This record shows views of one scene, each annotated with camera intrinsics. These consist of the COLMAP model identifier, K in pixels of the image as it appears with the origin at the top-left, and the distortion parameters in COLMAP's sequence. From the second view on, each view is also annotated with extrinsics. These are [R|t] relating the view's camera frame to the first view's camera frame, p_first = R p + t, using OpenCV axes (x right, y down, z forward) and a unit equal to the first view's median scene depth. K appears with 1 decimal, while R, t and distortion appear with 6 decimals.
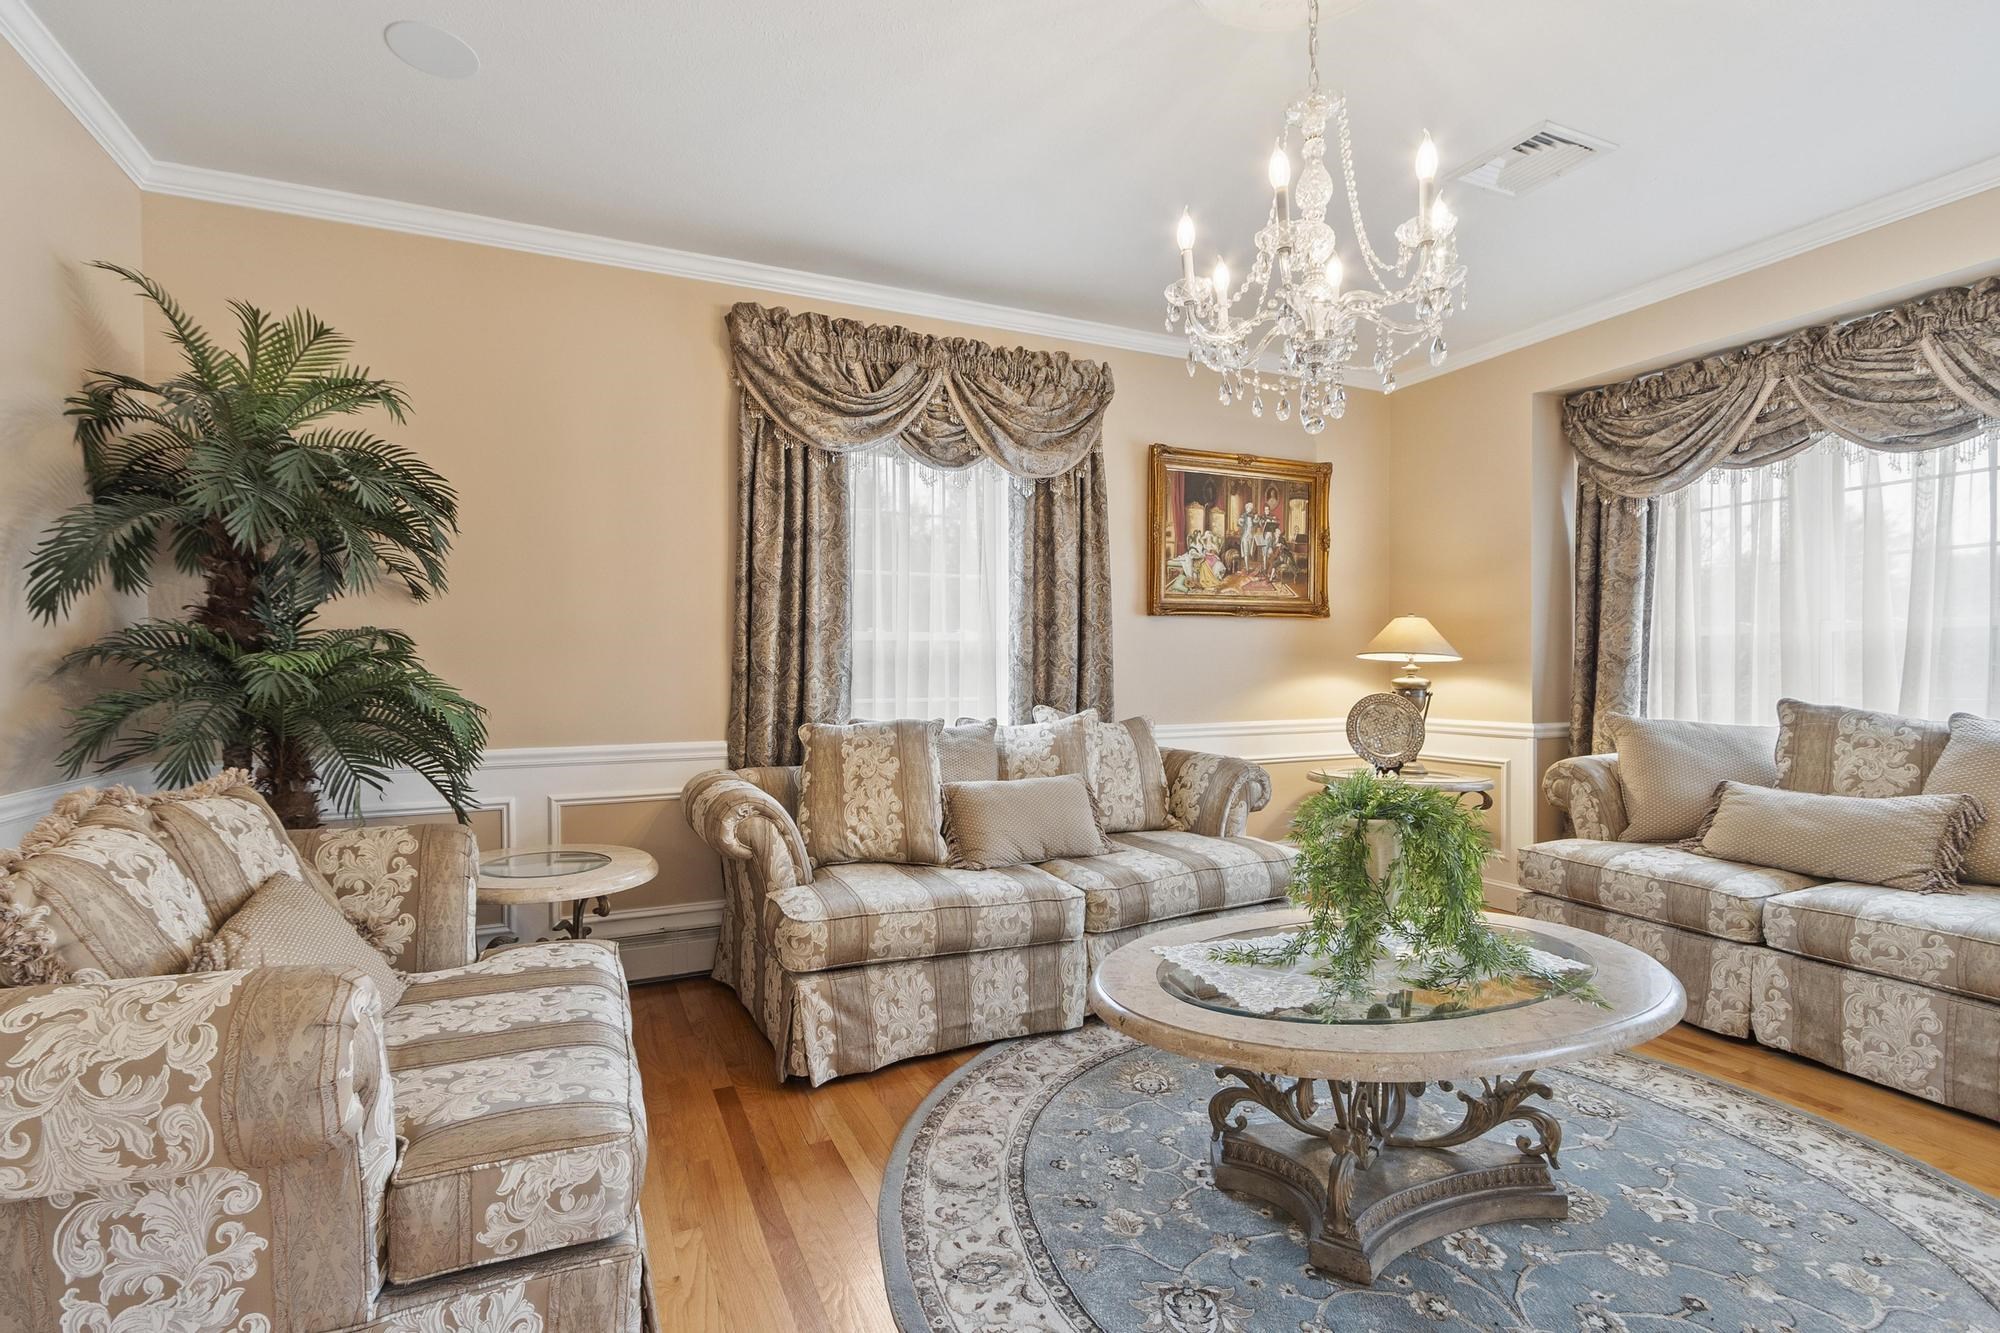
lens RADIAL K [[889.6, 0, 992.9], [0, 889.6, 681.2], [0, 0, 1]] dist [-0.005086, 0.001774]
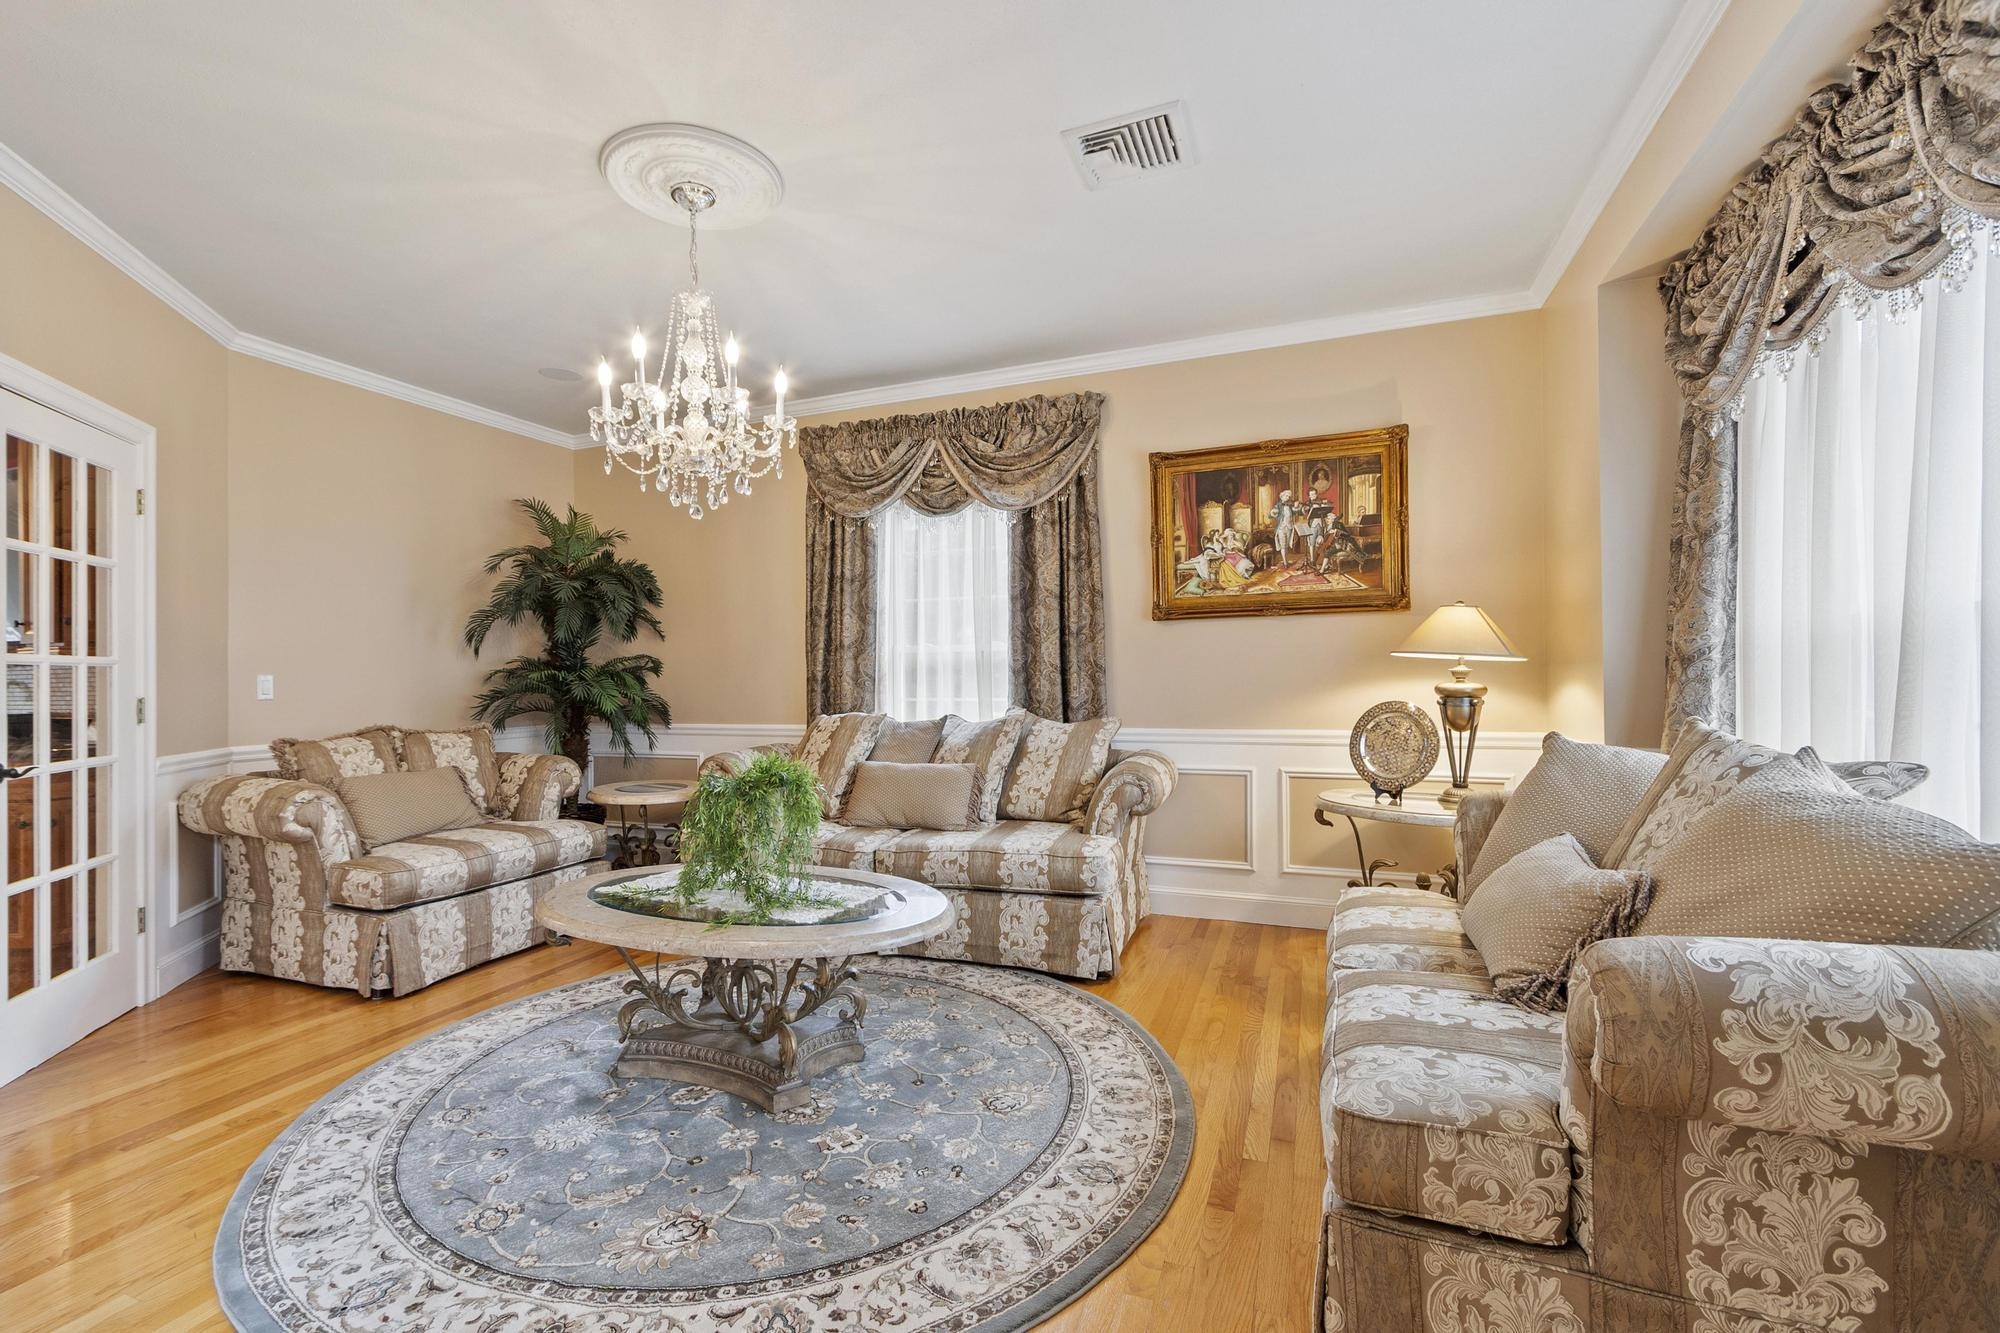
lens RADIAL K [[889.6, 0, 959.0], [0, 889.6, 670.5], [0, 0, 1]] dist [-0.005086, 0.001774]
pose [[0.694069, -0.009012, -0.719852, 0.773288], [-0.000435, 0.999916, -0.012937, -0.004016], [0.719908, 0.009292, 0.694007, 0.136103]]
